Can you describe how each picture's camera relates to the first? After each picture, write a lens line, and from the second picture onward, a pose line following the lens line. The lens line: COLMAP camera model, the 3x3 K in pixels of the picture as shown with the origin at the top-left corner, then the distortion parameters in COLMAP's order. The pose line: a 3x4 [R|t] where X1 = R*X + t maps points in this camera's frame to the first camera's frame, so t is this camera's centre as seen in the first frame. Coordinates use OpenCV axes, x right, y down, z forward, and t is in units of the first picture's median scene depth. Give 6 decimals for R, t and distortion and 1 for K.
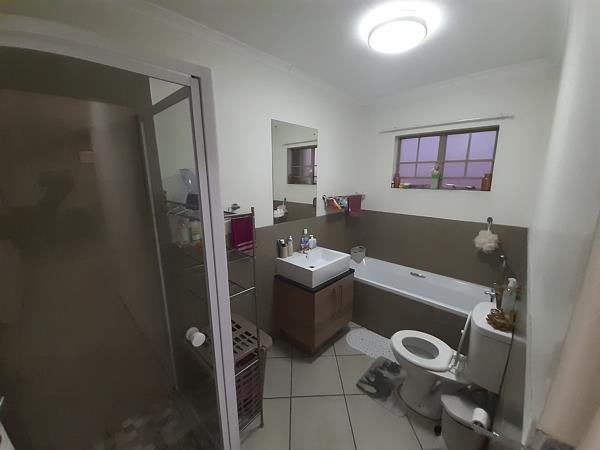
lens RADIAL K [[241.8, 0, 308.7], [0, 241.8, 229.5], [0, 0, 1]] dist [-0.000743, -0.000235]
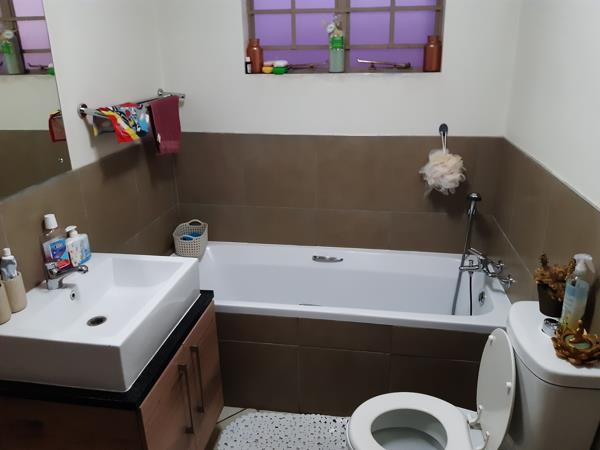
lens RADIAL K [[473.1, 0, 312.7], [0, 473.1, 218.9], [0, 0, 1]] dist [0.089043, -0.153379]
pose [[0.830578, -0.202507, 0.518778, -0.057651], [0.134918, 0.976962, 0.165353, -0.057929], [-0.540312, -0.067346, 0.838766, 0.273843]]
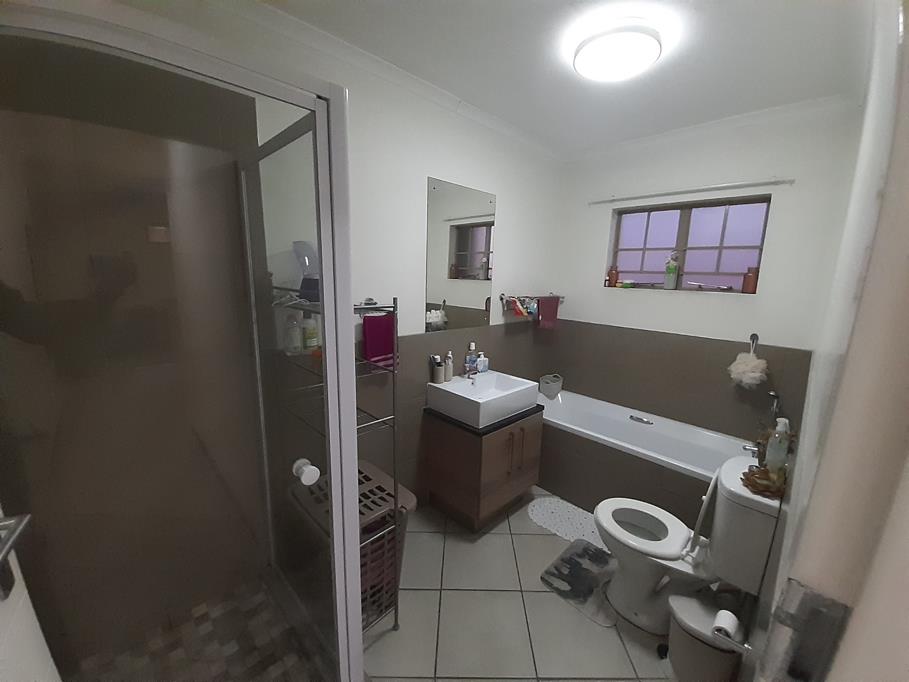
lens RADIAL K [[366.3, 0, 467.7], [0, 366.3, 347.8], [0, 0, 1]] dist [-0.000743, -0.000235]
pose [[0.998862, 0.036140, -0.031109, 0.005451], [-0.036725, 0.999155, -0.018441, 0.033928], [0.030416, 0.019562, 0.999346, -0.014973]]
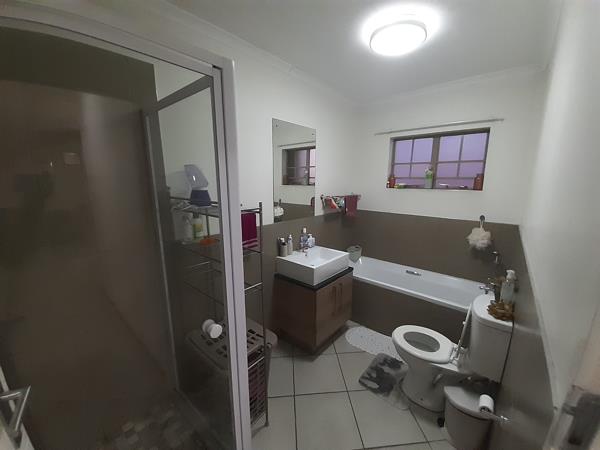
lens RADIAL K [[241.8, 0, 308.7], [0, 241.8, 229.5], [0, 0, 1]] dist [-0.000743, -0.000235]
pose [[0.999005, -0.006048, 0.044196, -0.042655], [0.006746, 0.999855, -0.015644, 0.020928], [-0.044095, 0.015927, 0.998900, -0.005465]]
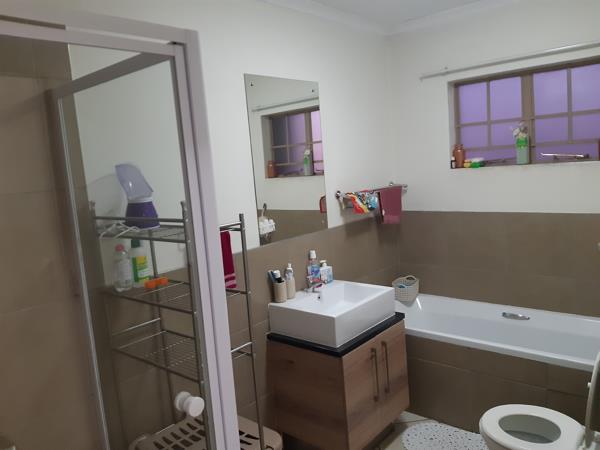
lens RADIAL K [[473.1, 0, 312.7], [0, 473.1, 218.9], [0, 0, 1]] dist [0.089043, -0.153379]
pose [[0.995727, -0.086281, 0.032914, -0.046046], [0.089049, 0.991507, -0.094783, 0.032646], [-0.024457, 0.097309, 0.994954, -0.148556]]
